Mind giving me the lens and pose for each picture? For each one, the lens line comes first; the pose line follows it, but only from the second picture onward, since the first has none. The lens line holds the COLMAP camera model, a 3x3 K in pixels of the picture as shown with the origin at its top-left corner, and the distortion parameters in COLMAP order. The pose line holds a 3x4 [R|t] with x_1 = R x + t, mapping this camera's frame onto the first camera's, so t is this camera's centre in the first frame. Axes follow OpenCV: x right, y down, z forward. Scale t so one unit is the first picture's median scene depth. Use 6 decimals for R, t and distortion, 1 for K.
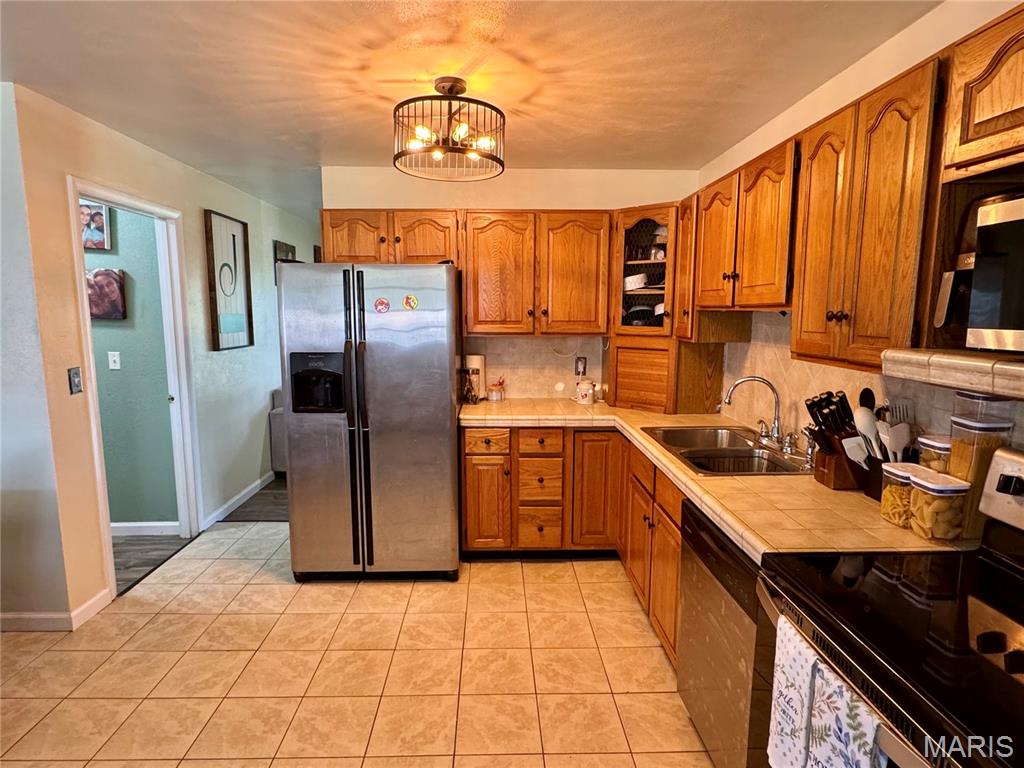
lens RADIAL K [[567.8, 0, 509.2], [0, 567.8, 383.8], [0, 0, 1]] dist [-0.007938, 0.003487]
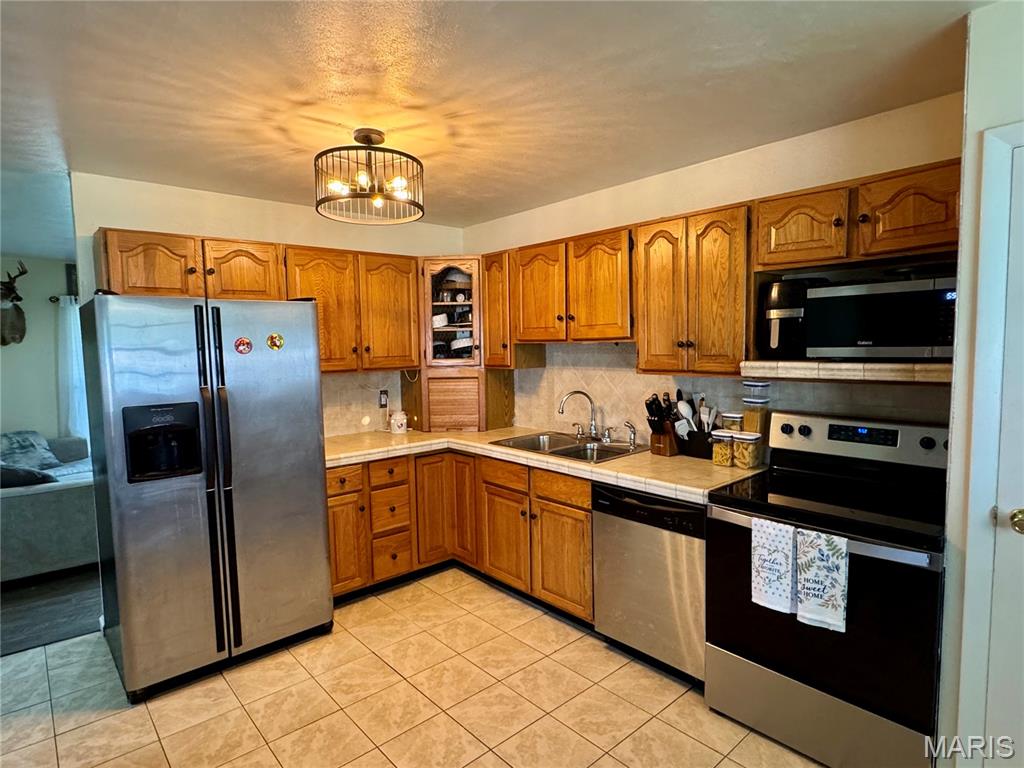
lens RADIAL K [[567.8, 0, 513.4], [0, 567.8, 384.4], [0, 0, 1]] dist [-0.007938, 0.003487]
pose [[0.762869, -0.066858, 0.643087, -0.468737], [0.105595, 0.994168, -0.021905, -0.012265], [-0.637872, 0.084617, 0.765480, 0.047086]]
